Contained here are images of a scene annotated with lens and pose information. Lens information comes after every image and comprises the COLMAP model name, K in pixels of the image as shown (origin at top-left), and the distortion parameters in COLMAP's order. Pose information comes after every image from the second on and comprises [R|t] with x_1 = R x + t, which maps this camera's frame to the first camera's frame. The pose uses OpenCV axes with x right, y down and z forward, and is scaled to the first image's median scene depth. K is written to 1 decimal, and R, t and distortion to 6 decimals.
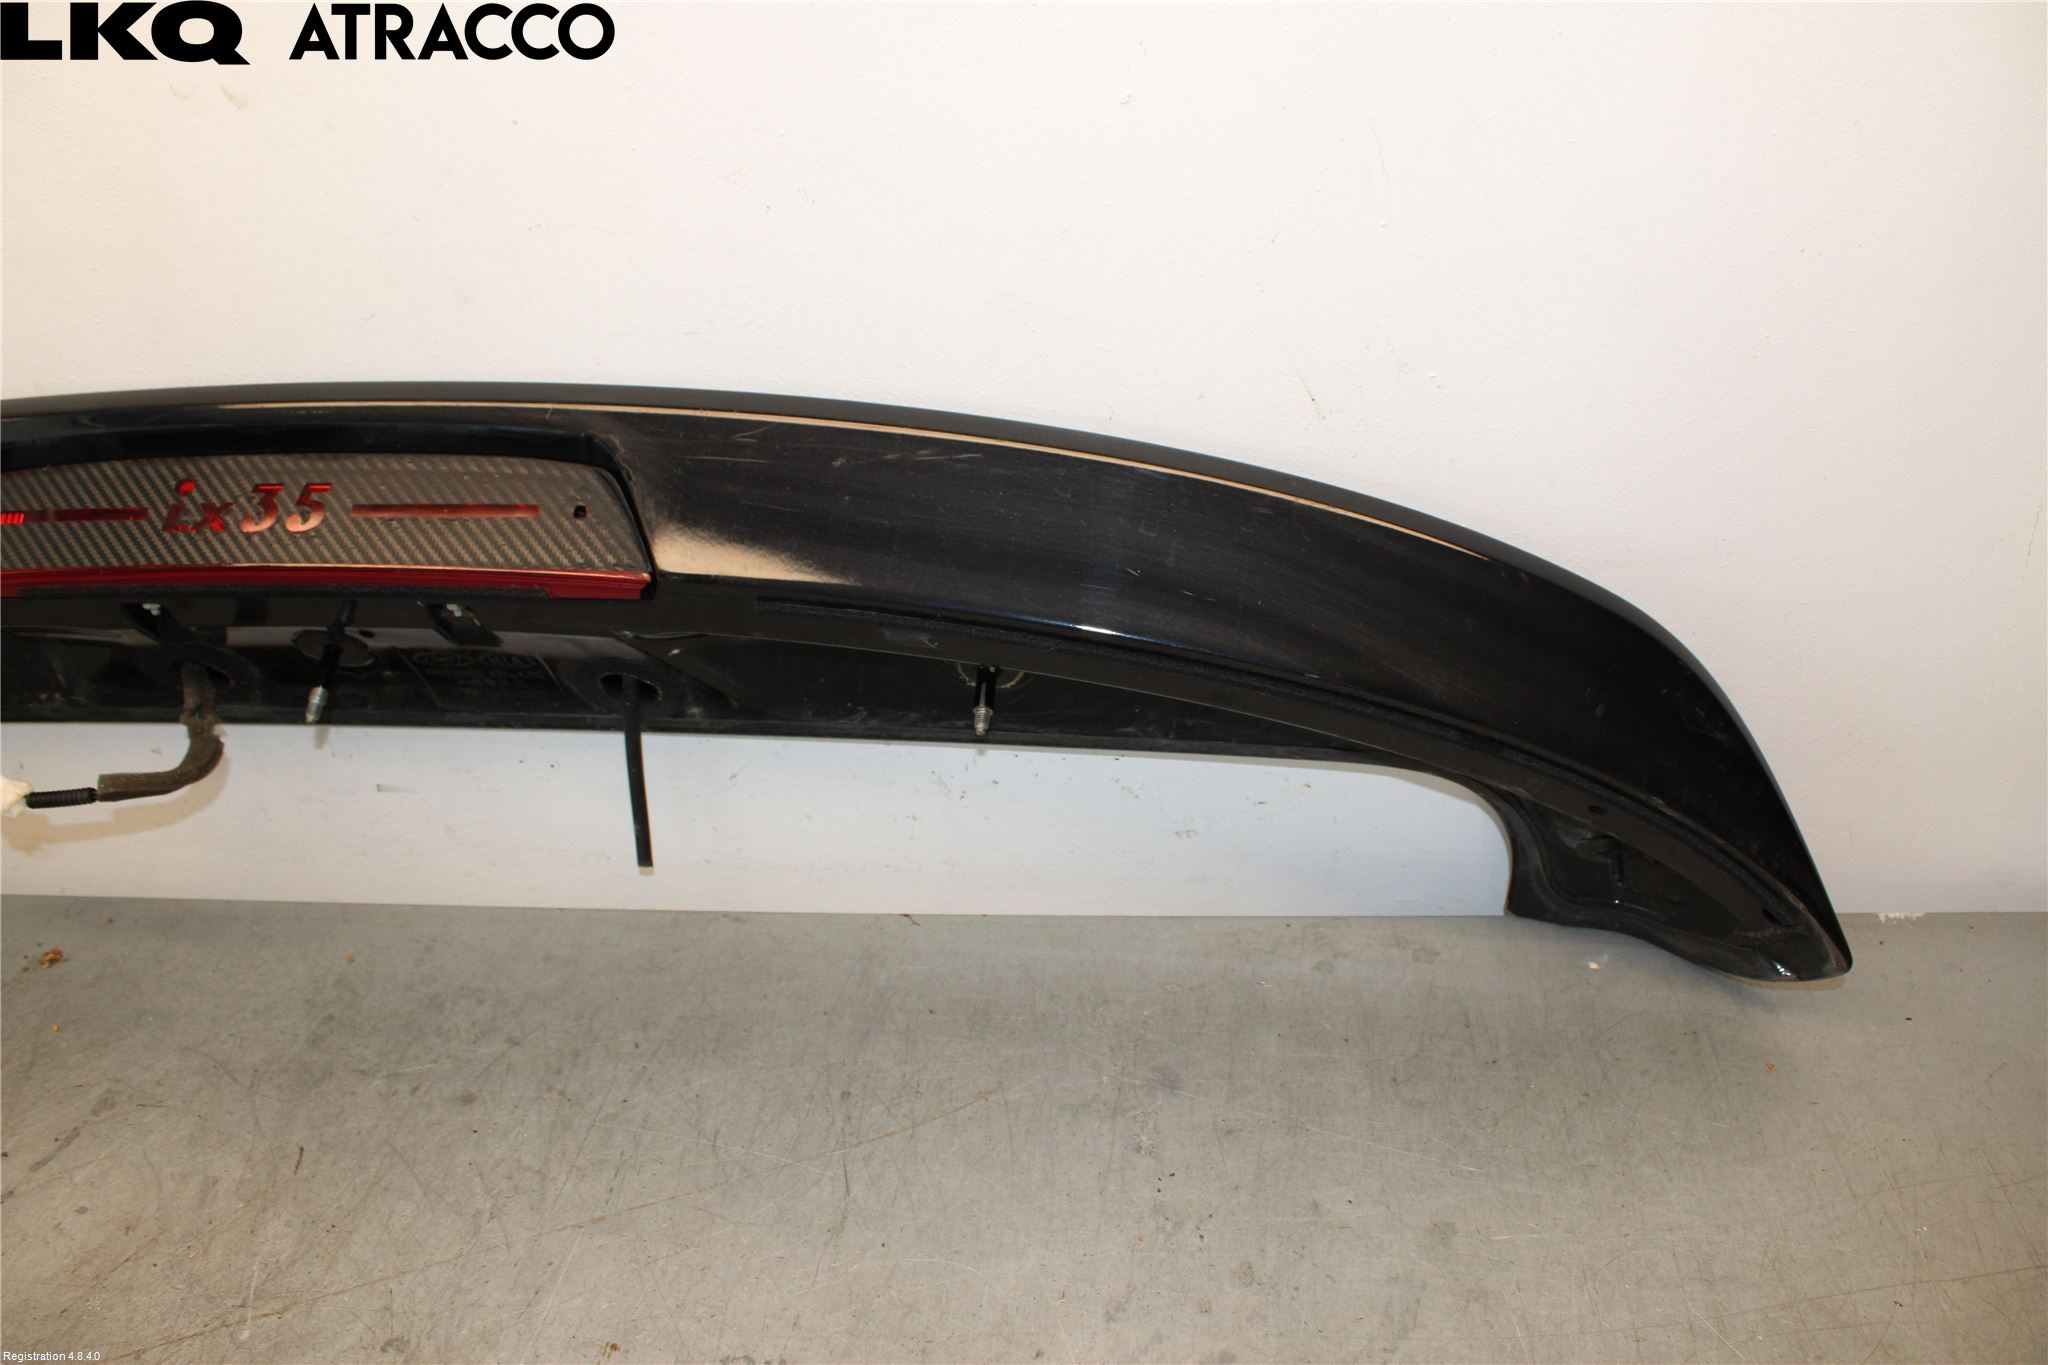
lens RADIAL K [[1681.2, 0, 1022.9], [0, 1681.2, 680.9], [0, 0, 1]] dist [-0.163824, 0.128199]
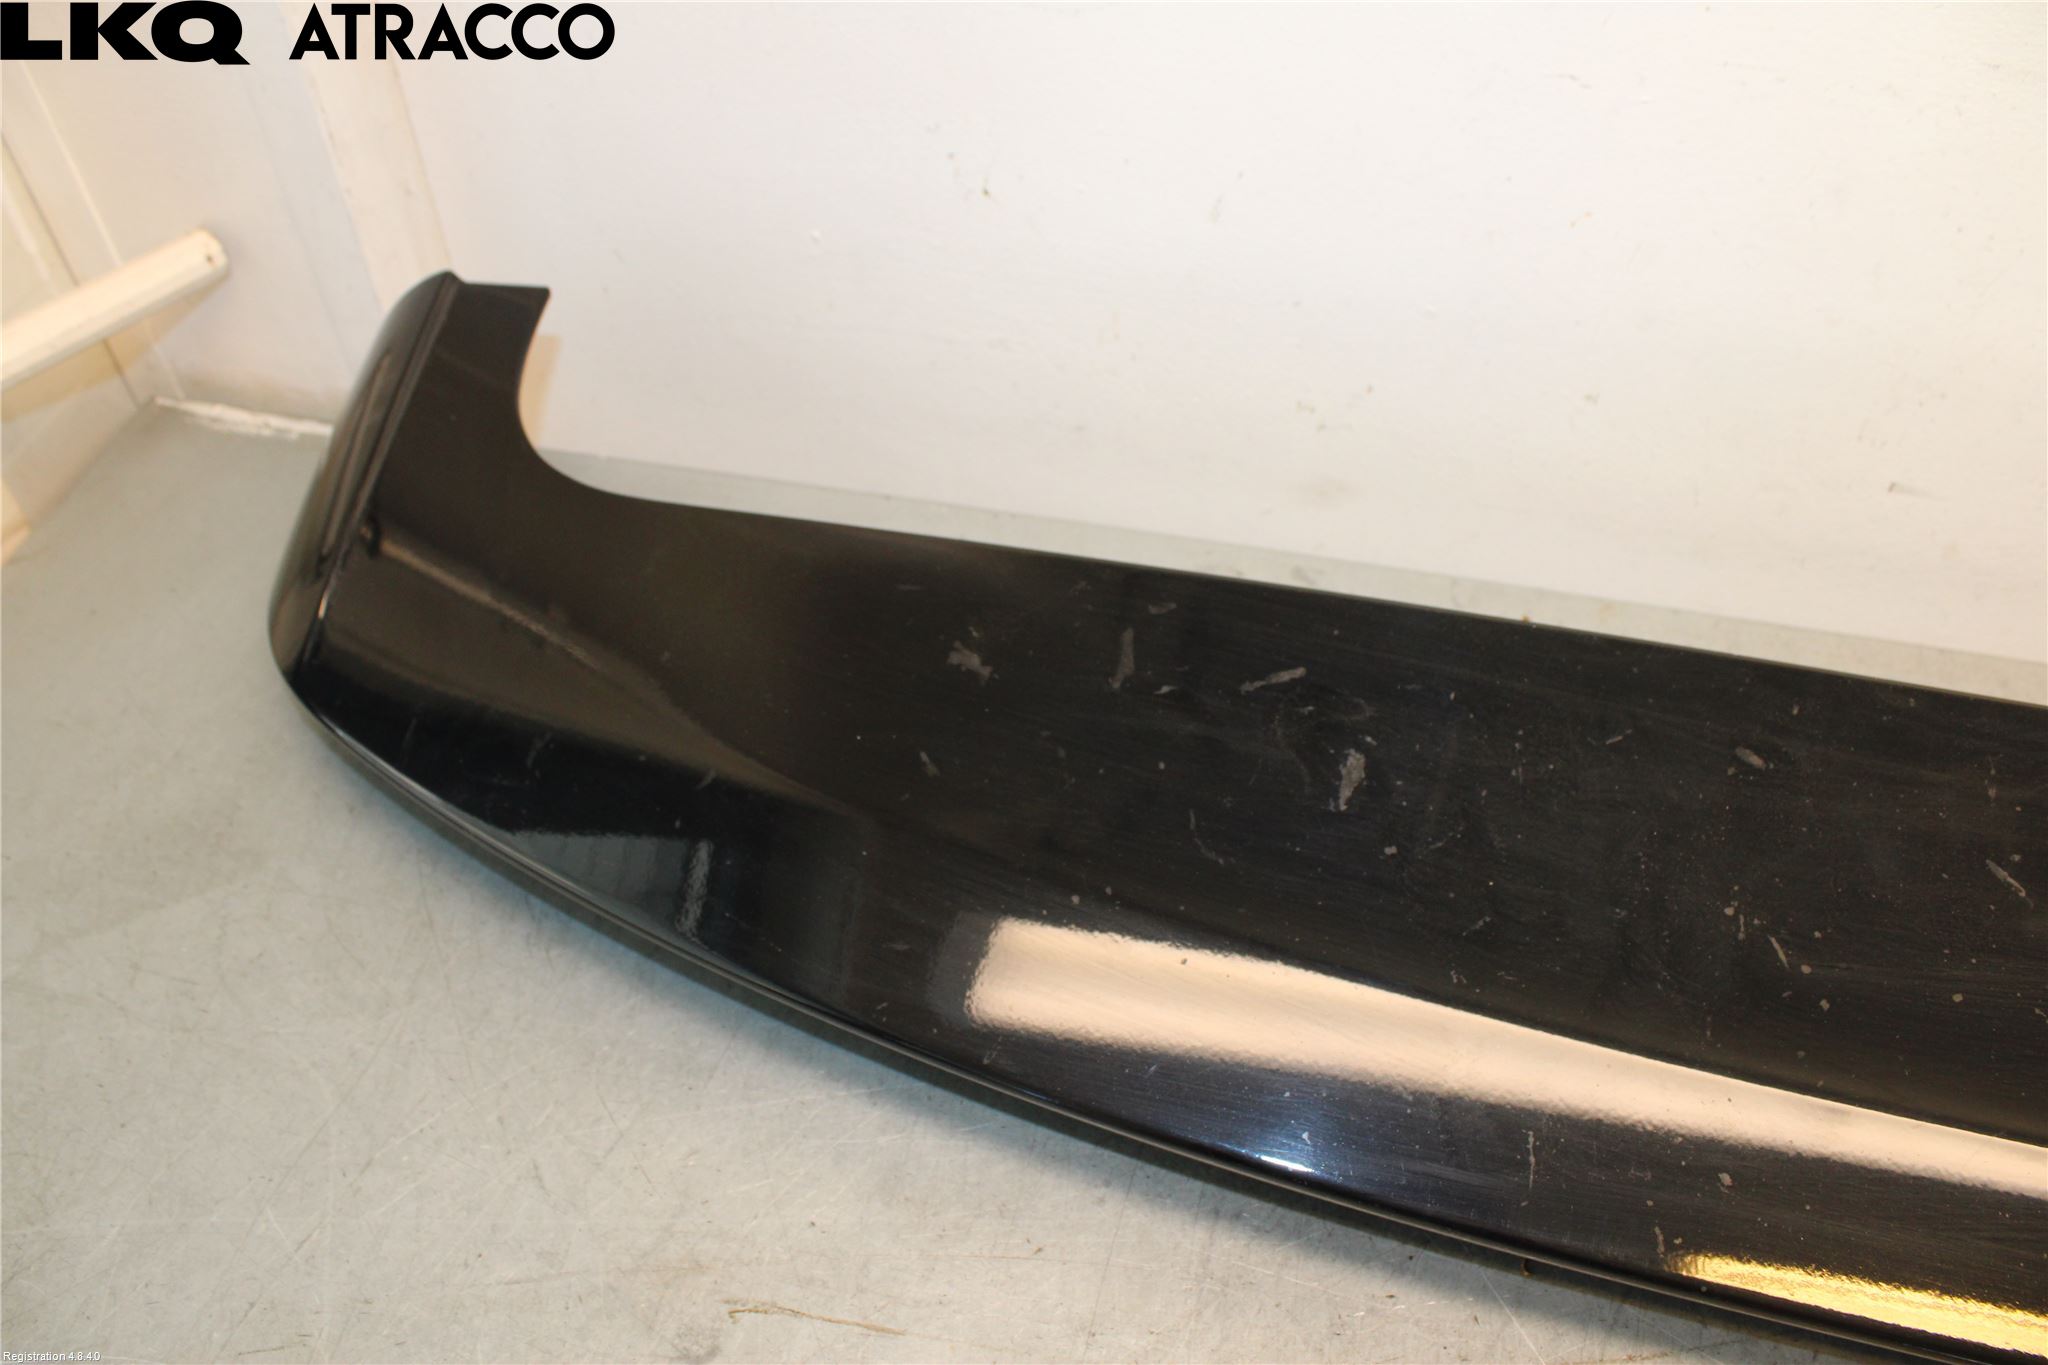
lens RADIAL K [[1681.2, 0, 1034.0], [0, 1681.2, 672.2], [0, 0, 1]] dist [-0.163824, 0.128199]
pose [[0.988659, 0.130306, -0.074652, -0.806188], [-0.107830, 0.961951, 0.251044, 0.003252], [0.104524, -0.240148, 0.965093, 0.247989]]
